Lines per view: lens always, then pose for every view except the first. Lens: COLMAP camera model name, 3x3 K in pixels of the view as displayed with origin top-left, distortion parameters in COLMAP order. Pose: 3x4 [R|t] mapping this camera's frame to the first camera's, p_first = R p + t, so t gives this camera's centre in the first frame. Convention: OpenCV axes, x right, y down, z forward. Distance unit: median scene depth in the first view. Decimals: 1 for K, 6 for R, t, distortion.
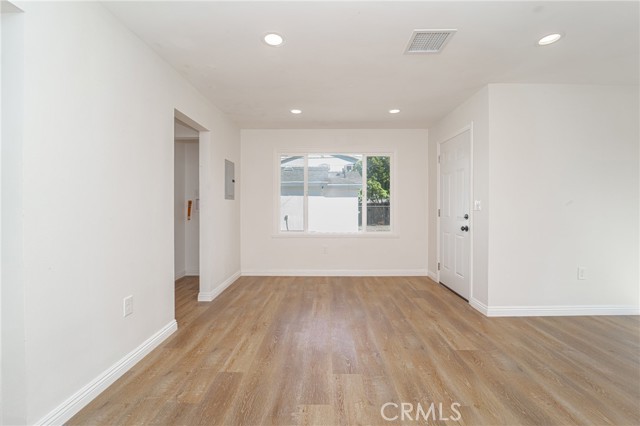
lens RADIAL K [[274.0, 0, 326.0], [0, 274.0, 205.9], [0, 0, 1]] dist [-0.022069, -0.000257]
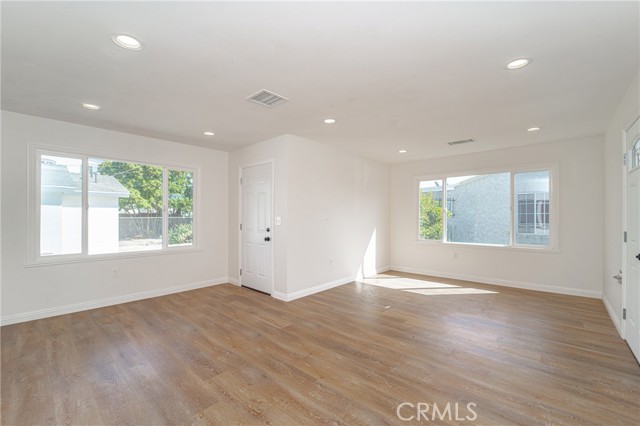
lens RADIAL K [[264.4, 0, 325.9], [0, 264.4, 216.3], [0, 0, 1]] dist [-0.019362, -0.000129]
pose [[0.655749, 0.001849, 0.754977, -0.292861], [-0.002518, 0.999997, -0.000262, -0.028973], [-0.754975, -0.001729, 0.655751, -0.035722]]
